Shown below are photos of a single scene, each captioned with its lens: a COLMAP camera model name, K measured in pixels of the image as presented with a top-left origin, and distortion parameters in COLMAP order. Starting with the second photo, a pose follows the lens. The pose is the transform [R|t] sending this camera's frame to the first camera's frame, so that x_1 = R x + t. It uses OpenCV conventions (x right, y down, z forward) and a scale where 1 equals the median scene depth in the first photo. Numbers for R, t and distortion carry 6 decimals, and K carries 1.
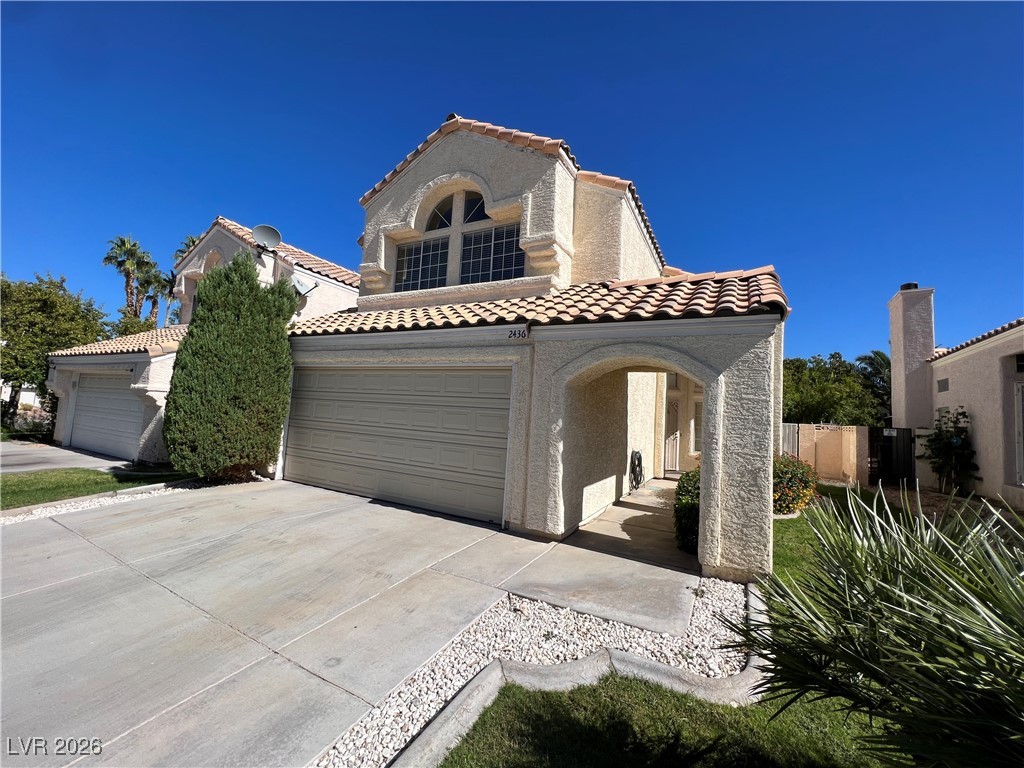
lens RADIAL K [[411.5, 0, 514.9], [0, 411.5, 384.3], [0, 0, 1]] dist [-0.003302, 0.001778]
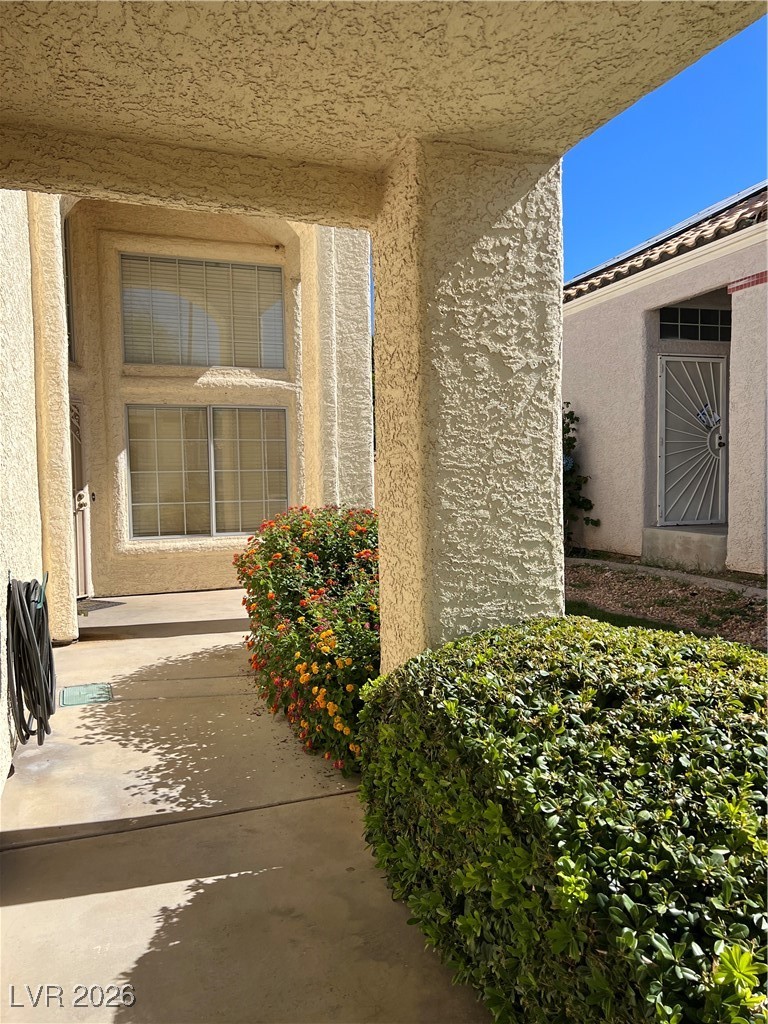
lens RADIAL K [[775.9, 0, 384.9], [0, 775.9, 516.5], [0, 0, 1]] dist [0.005427, 0.000496]
pose [[0.665869, -0.111256, 0.737726, 0.095968], [0.001609, 0.989030, 0.147703, 0.053496], [-0.746067, -0.097164, 0.658744, 0.484373]]
